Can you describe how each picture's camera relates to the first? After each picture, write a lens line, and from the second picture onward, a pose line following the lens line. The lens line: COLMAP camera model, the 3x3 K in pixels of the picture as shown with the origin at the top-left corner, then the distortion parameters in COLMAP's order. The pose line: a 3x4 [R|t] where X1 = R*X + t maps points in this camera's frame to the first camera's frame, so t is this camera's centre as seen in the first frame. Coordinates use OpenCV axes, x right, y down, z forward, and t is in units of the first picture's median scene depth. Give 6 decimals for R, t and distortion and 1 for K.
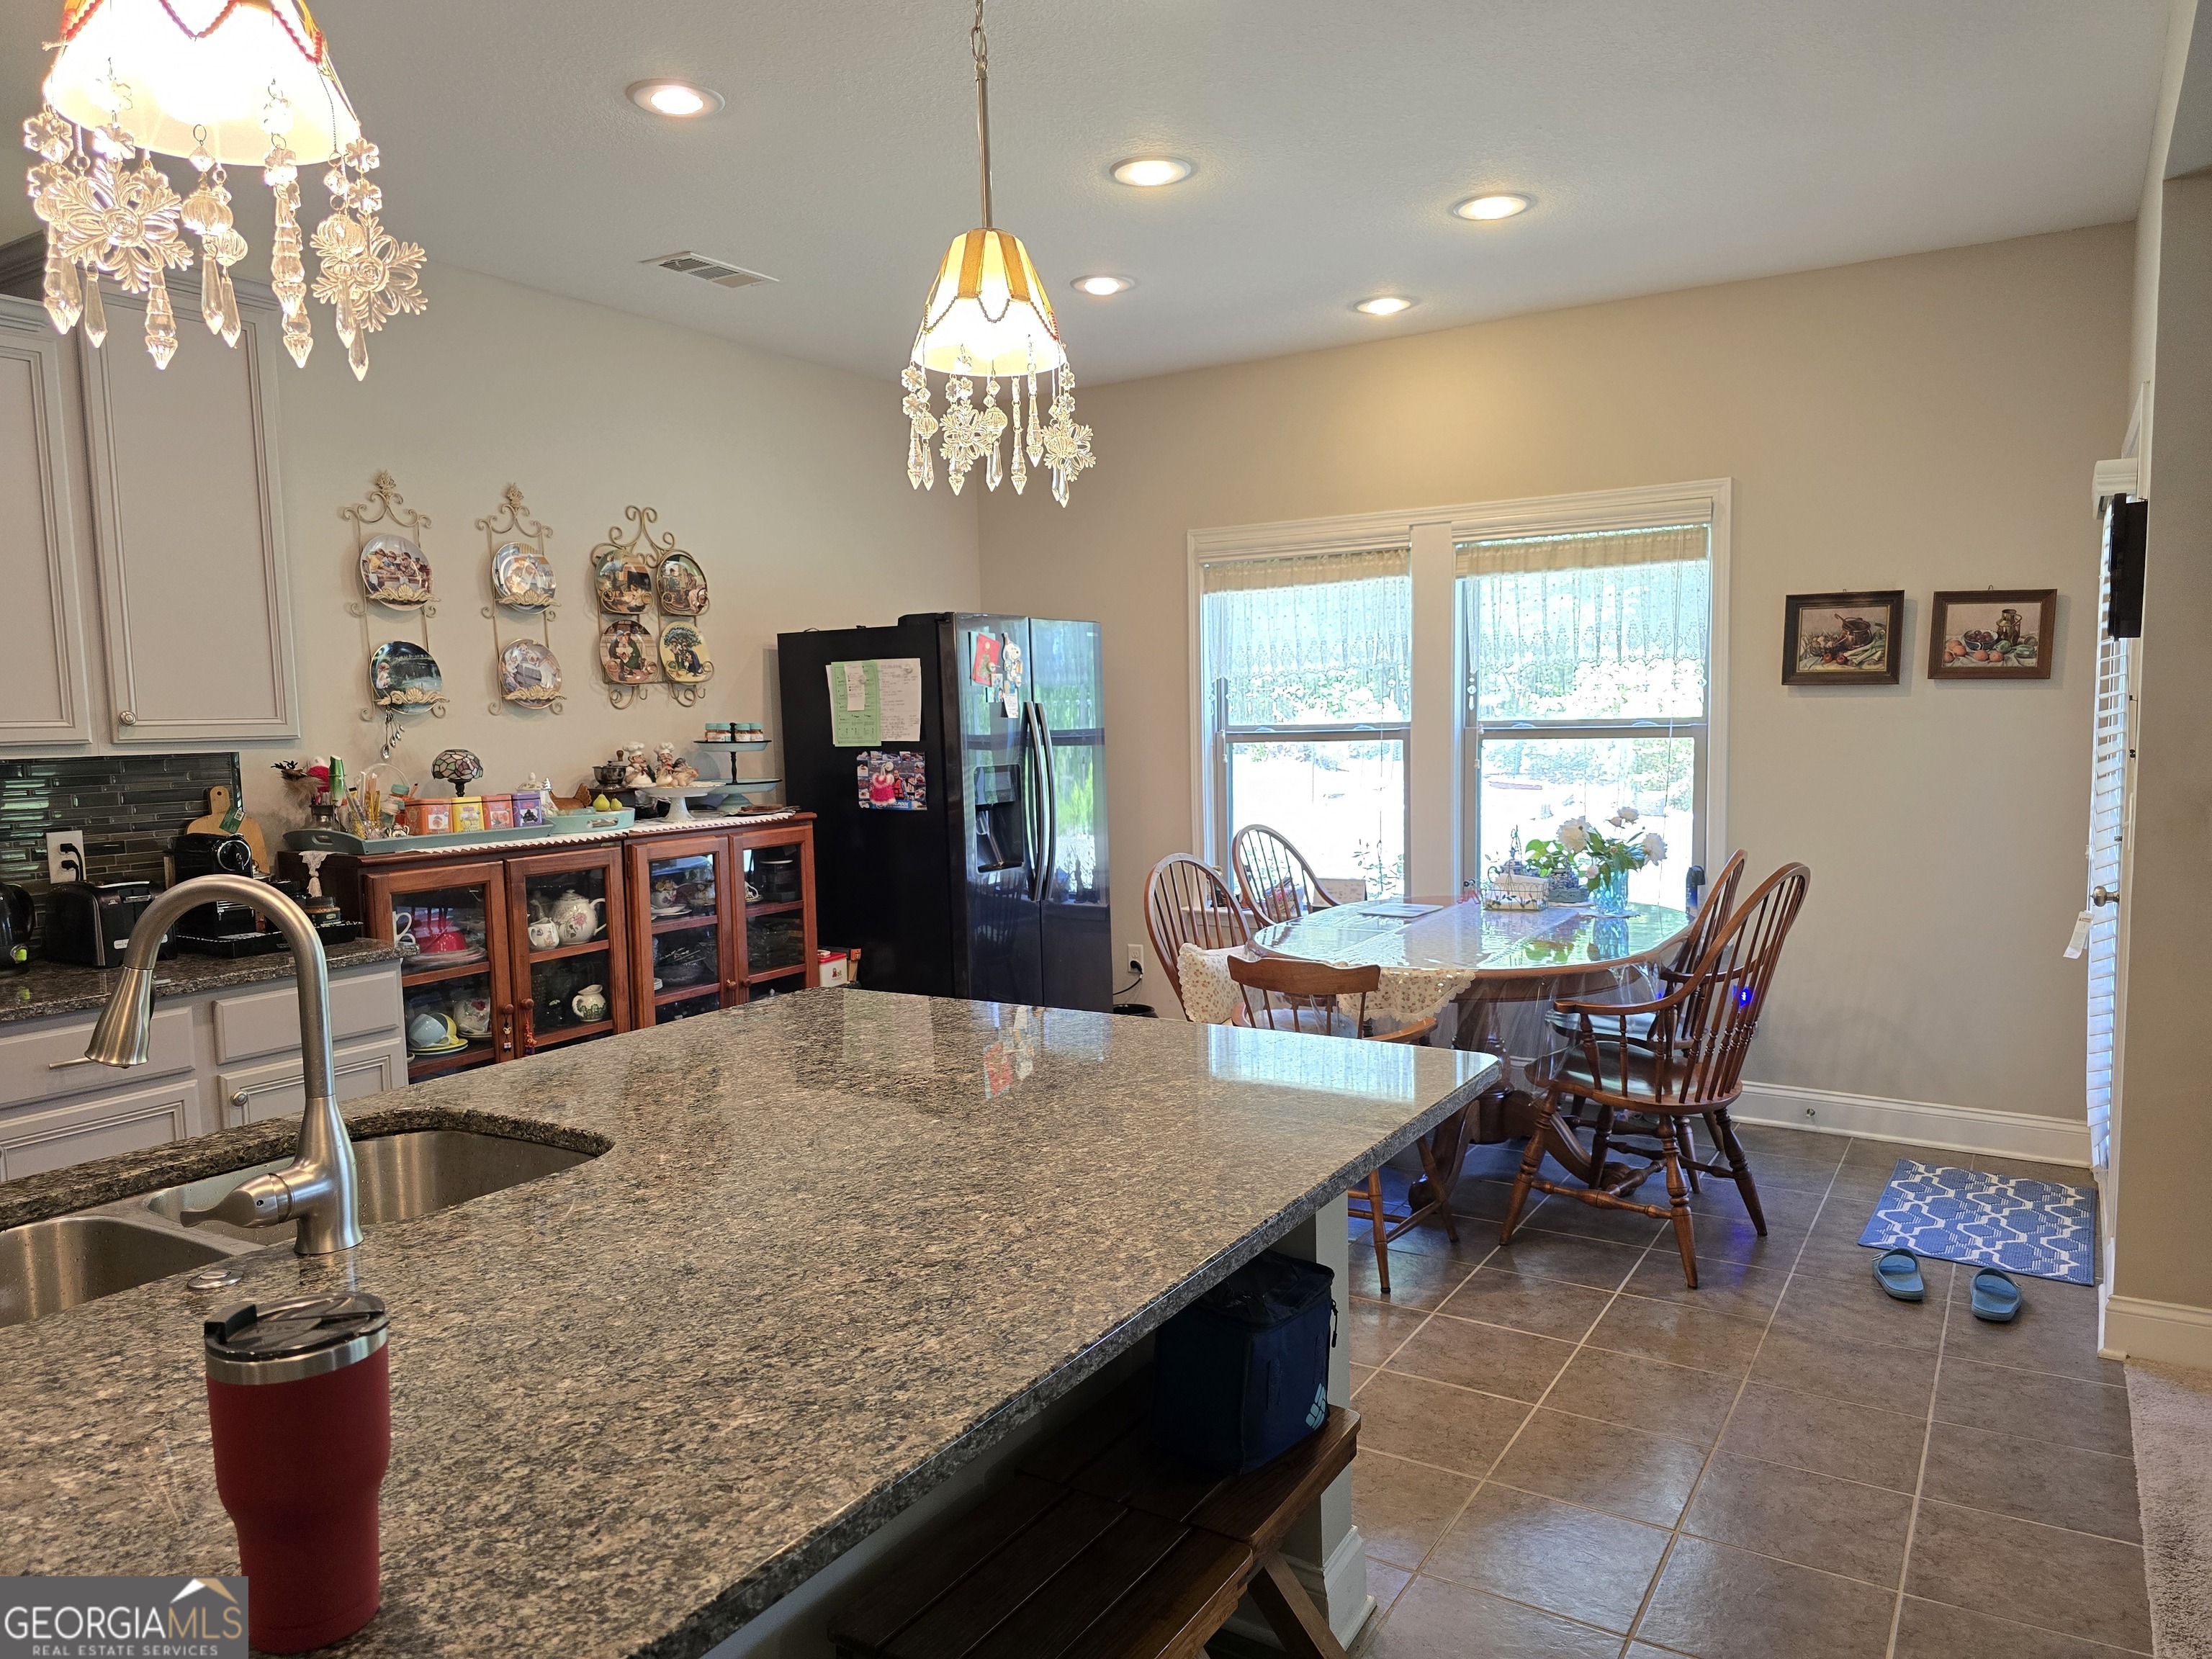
lens RADIAL K [[1475.3, 0, 1120.6], [0, 1475.3, 841.1], [0, 0, 1]] dist [0.067115, -0.059412]
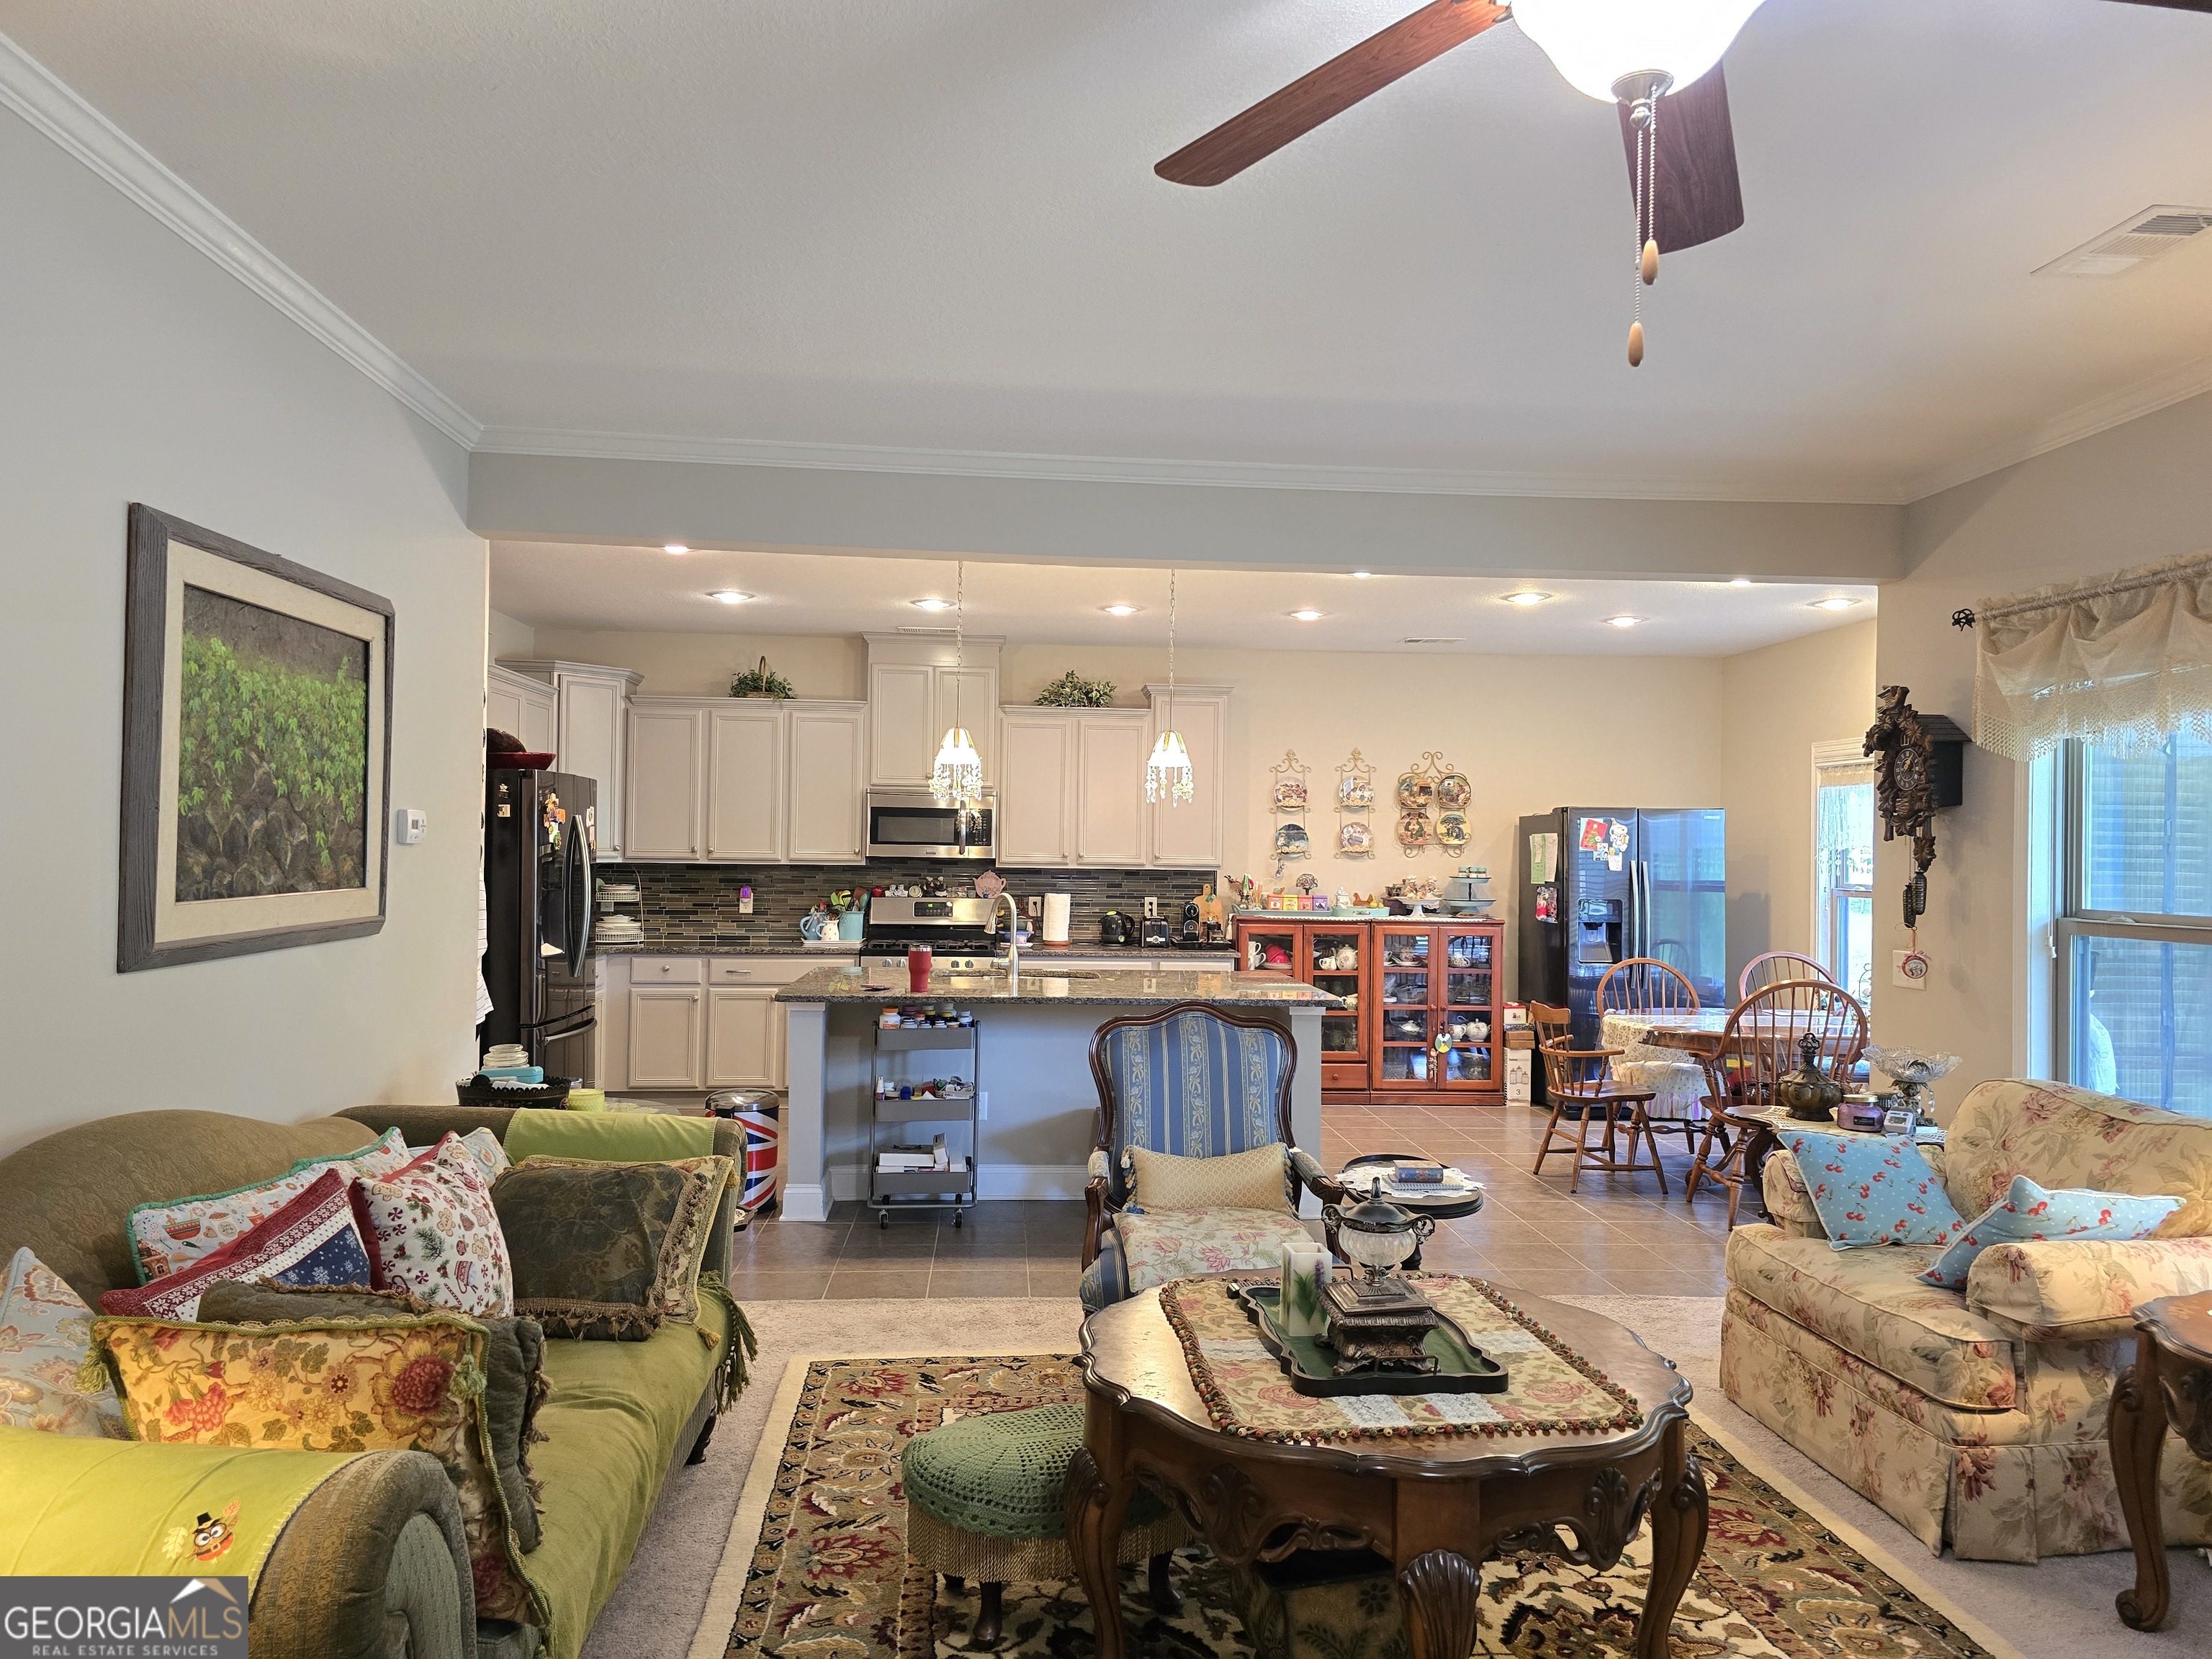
lens RADIAL K [[1475.3, 0, 1111.8], [0, 1475.3, 828.4], [0, 0, 1]] dist [0.067115, -0.059412]
pose [[0.576035, 0.017999, -0.817227, 0.972189], [-0.099213, 0.993906, -0.048041, 0.003057], [0.811382, 0.108753, 0.574310, -0.396178]]
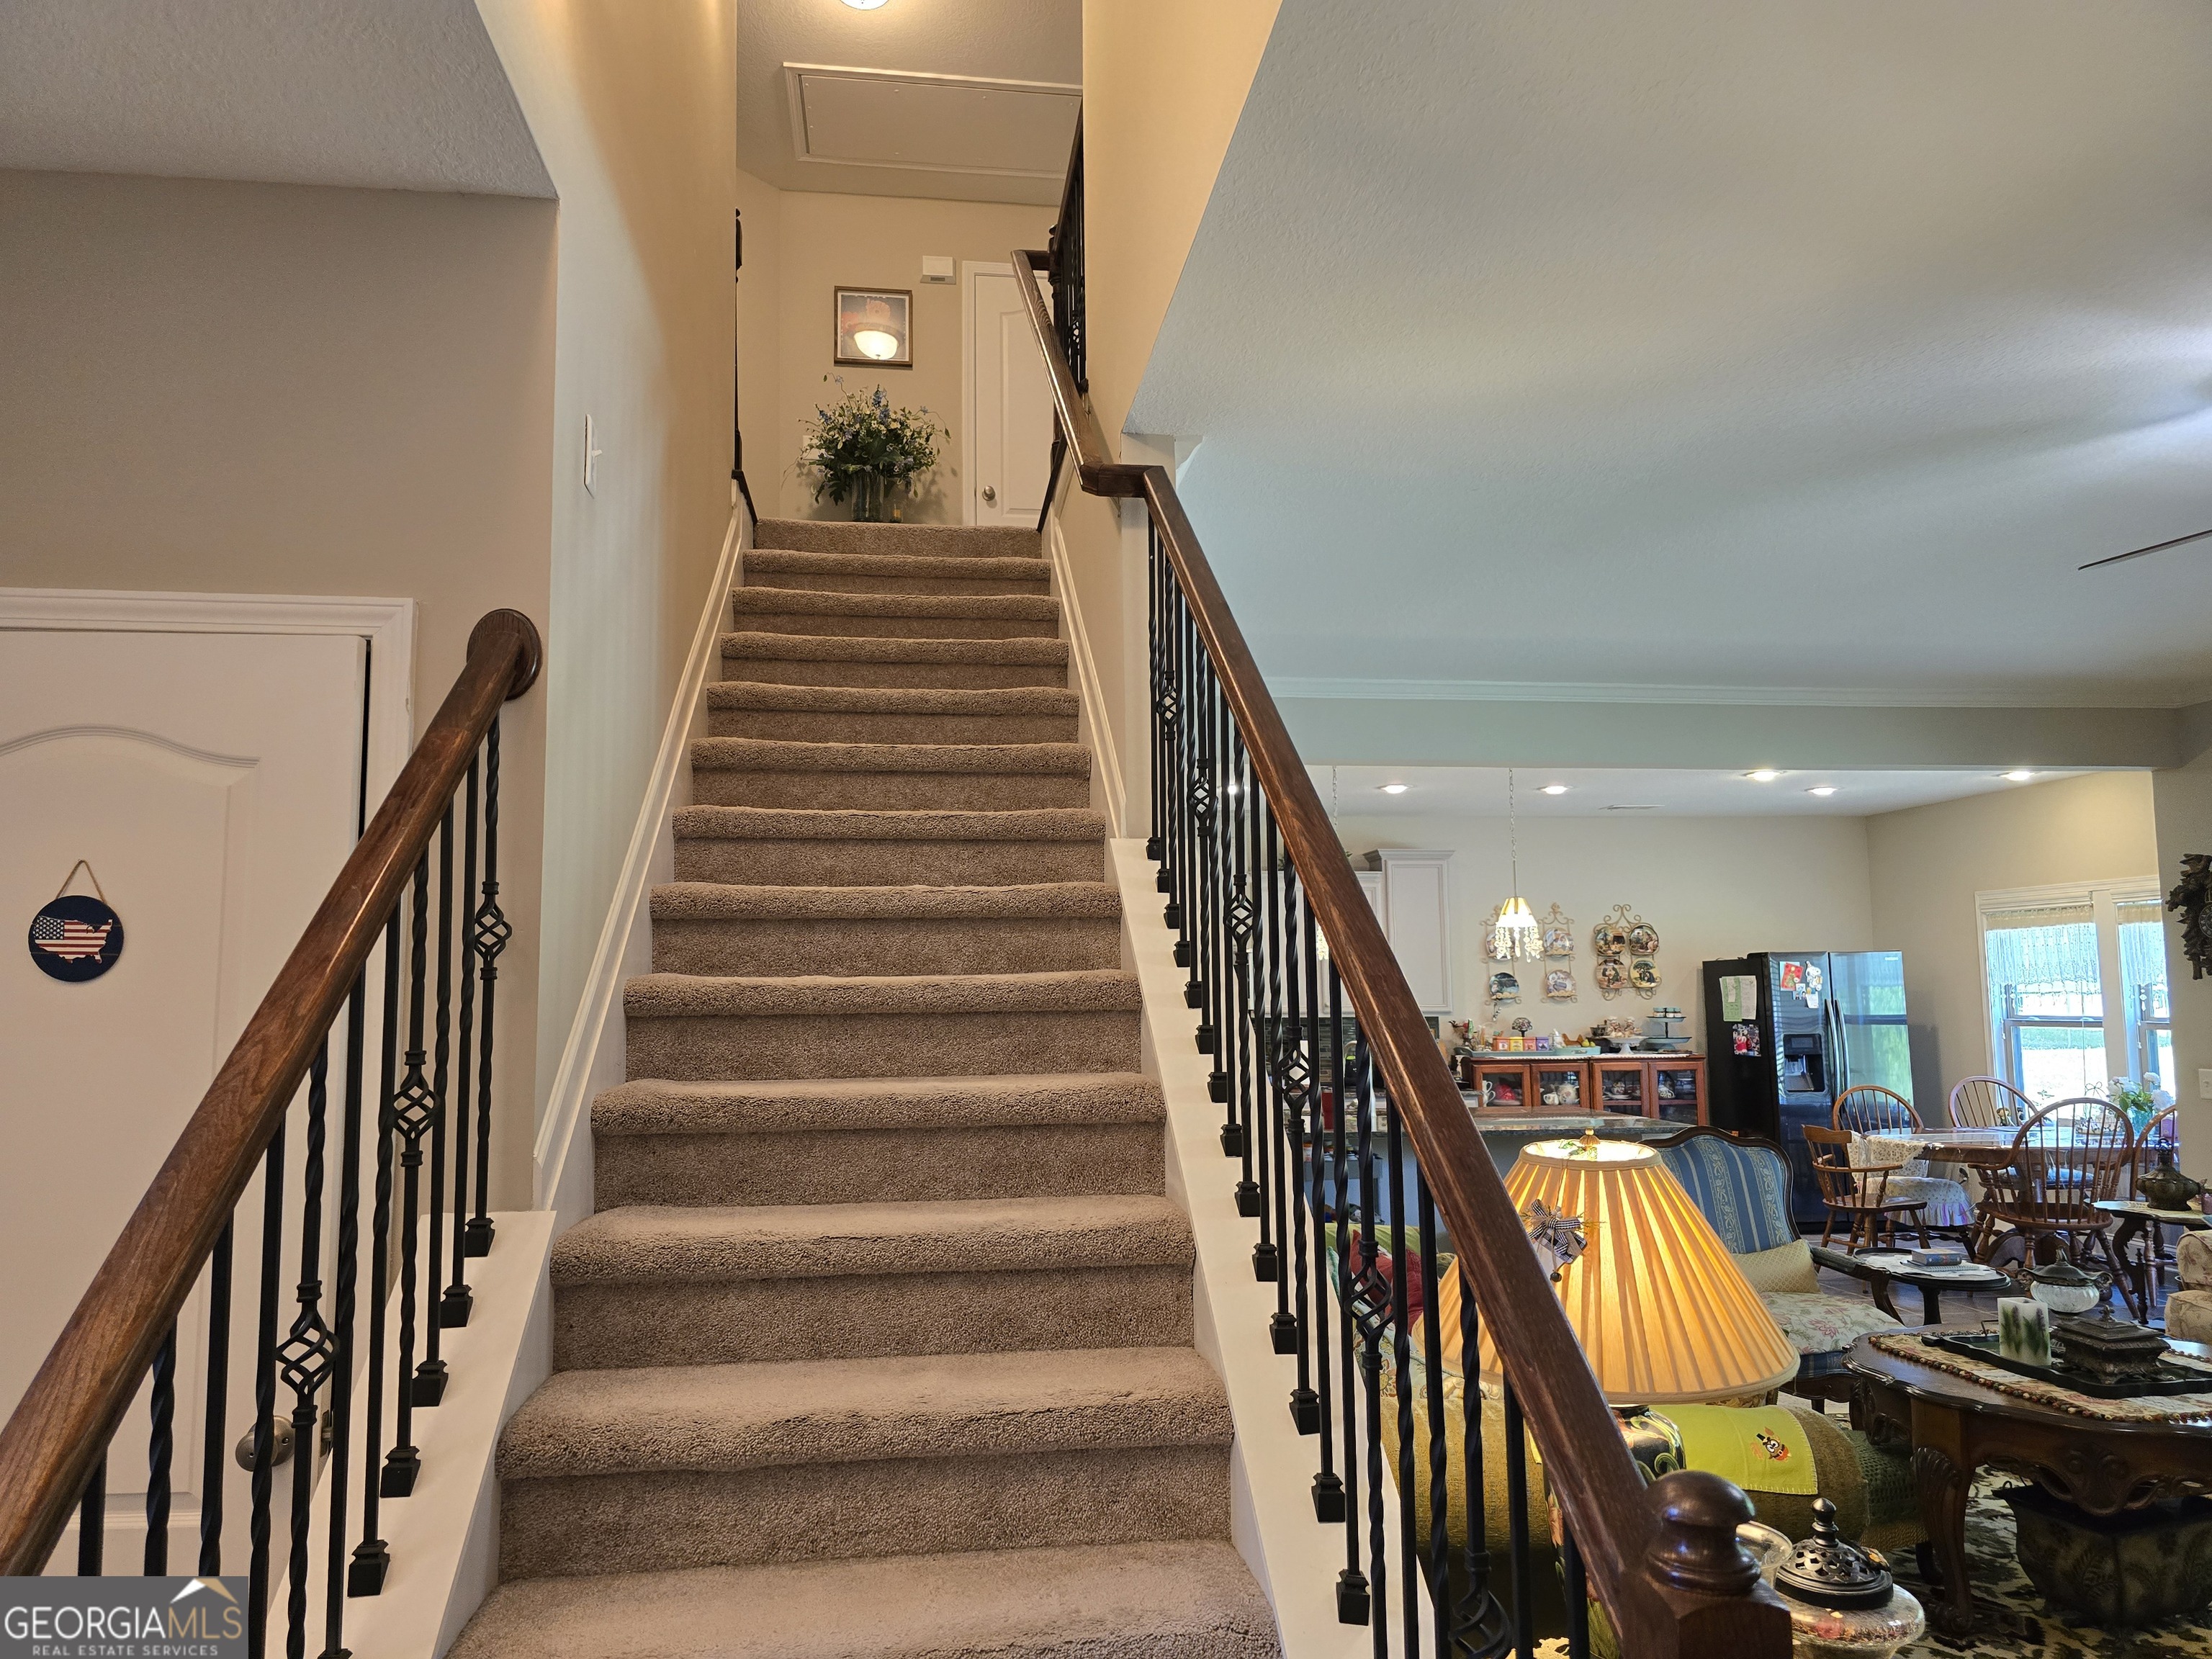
lens RADIAL K [[1475.3, 0, 1094.7], [0, 1475.3, 854.0], [0, 0, 1]] dist [0.067115, -0.059412]
pose [[0.611626, -0.061273, -0.788771, 0.882473], [-0.072350, 0.988487, -0.132888, 0.038964], [0.787832, 0.138345, 0.600151, -0.860889]]
